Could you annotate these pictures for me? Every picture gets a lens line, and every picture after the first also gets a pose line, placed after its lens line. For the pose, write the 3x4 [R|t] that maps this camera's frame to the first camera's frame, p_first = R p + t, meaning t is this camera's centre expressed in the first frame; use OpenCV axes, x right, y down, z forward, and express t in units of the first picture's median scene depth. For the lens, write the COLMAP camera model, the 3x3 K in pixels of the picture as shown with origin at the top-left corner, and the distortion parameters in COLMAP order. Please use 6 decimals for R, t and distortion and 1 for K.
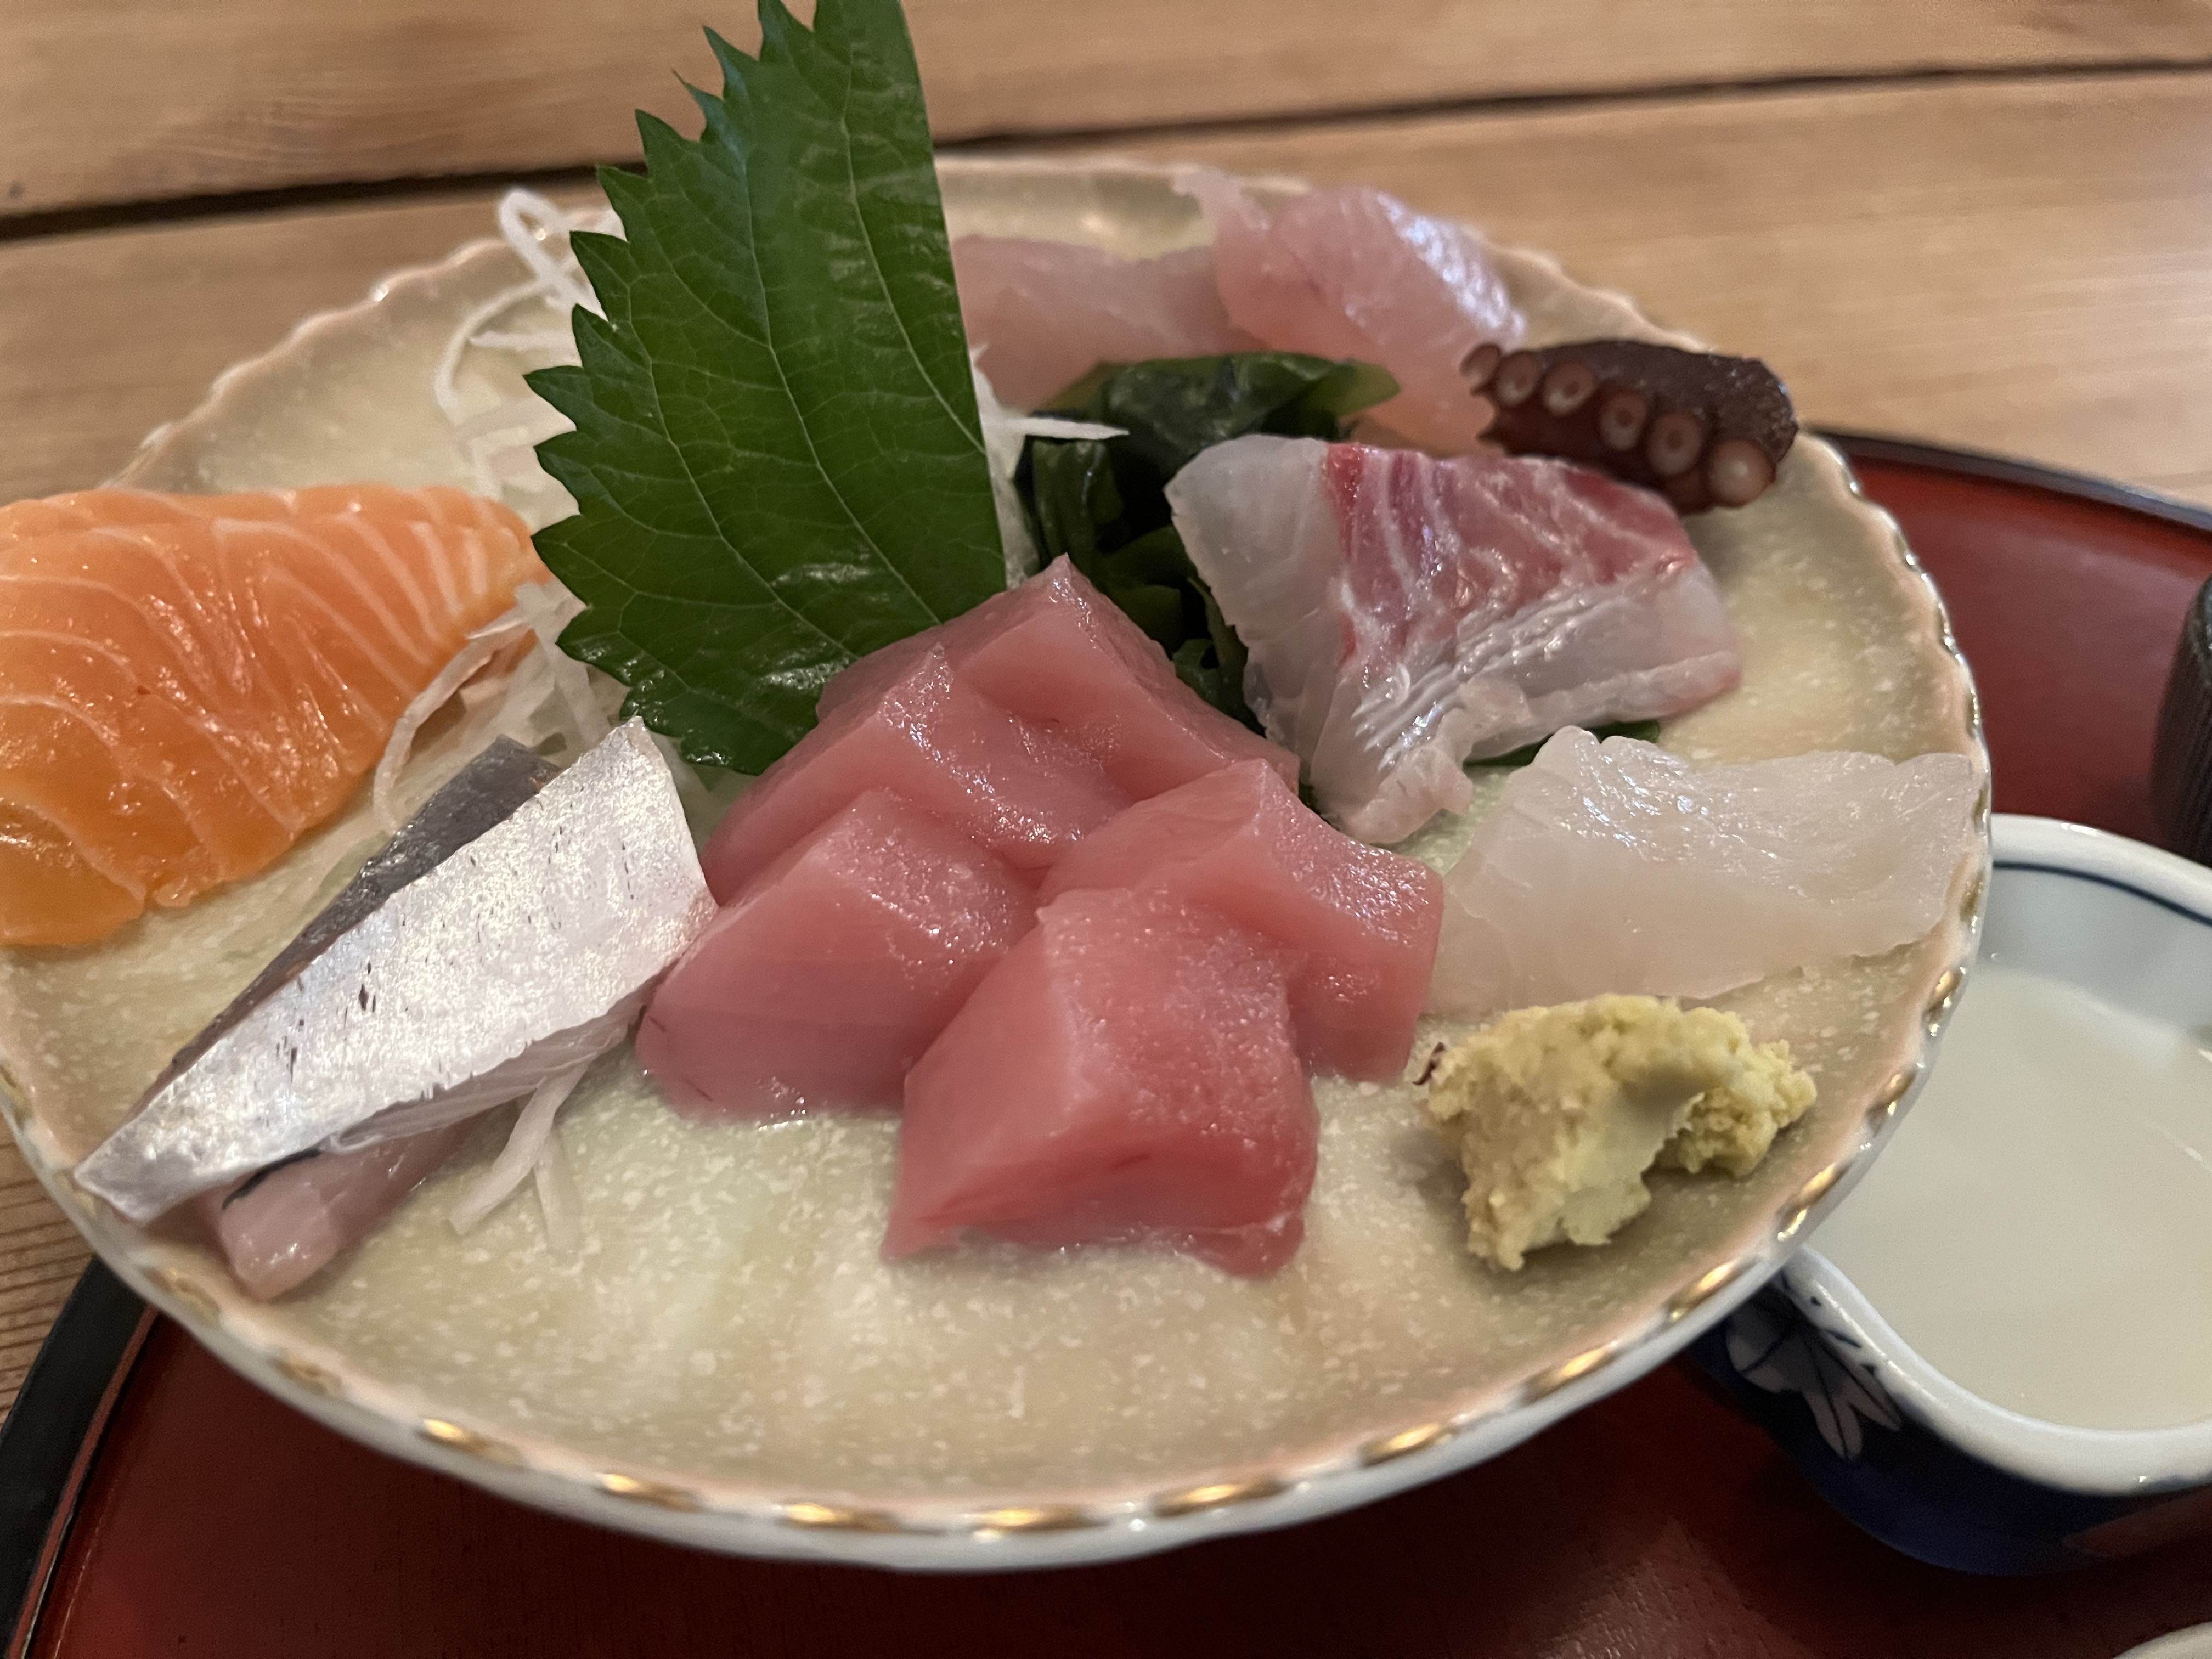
lens RADIAL K [[1665.6, 0, 1100.8], [0, 1665.6, 835.0], [0, 0, 1]] dist [0.003298, -0.003494]
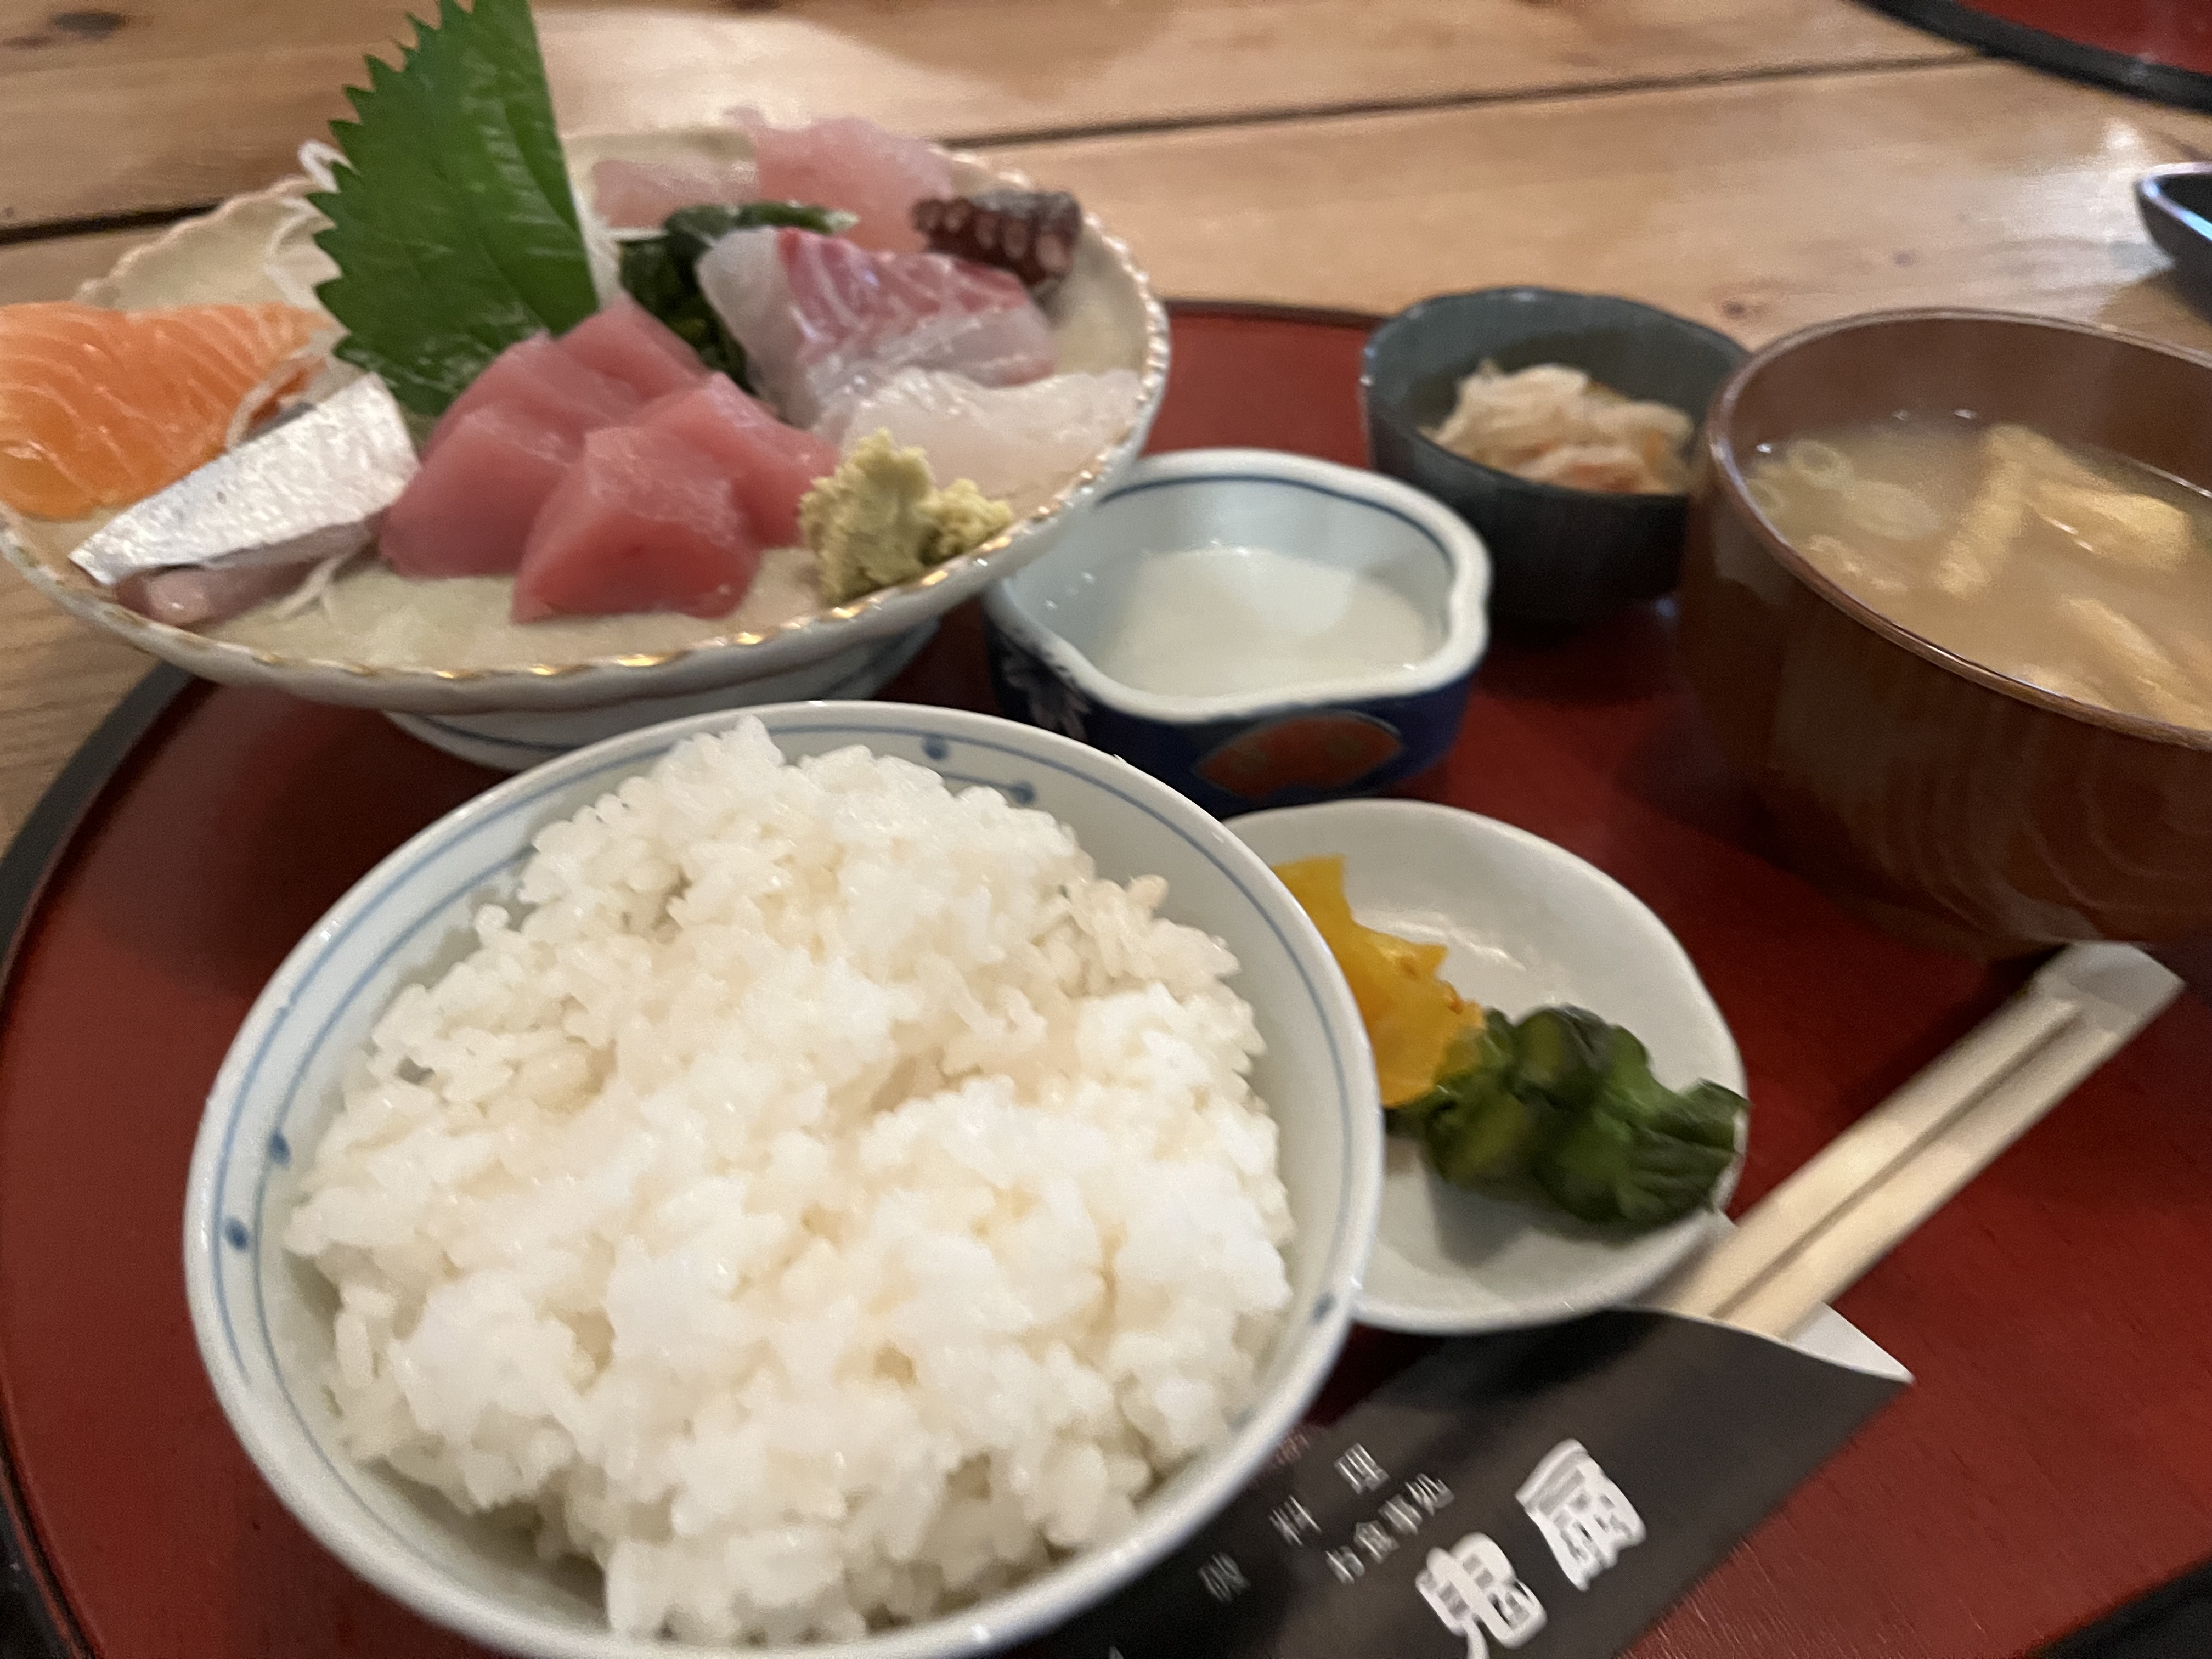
lens RADIAL K [[1665.6, 0, 1111.3], [0, 1665.6, 824.2], [0, 0, 1]] dist [0.003298, -0.003494]
pose [[0.996014, -0.066602, 0.059333, 0.336458], [0.070639, 0.995129, -0.068759, 0.531812], [-0.054464, 0.072676, 0.995867, -0.718156]]
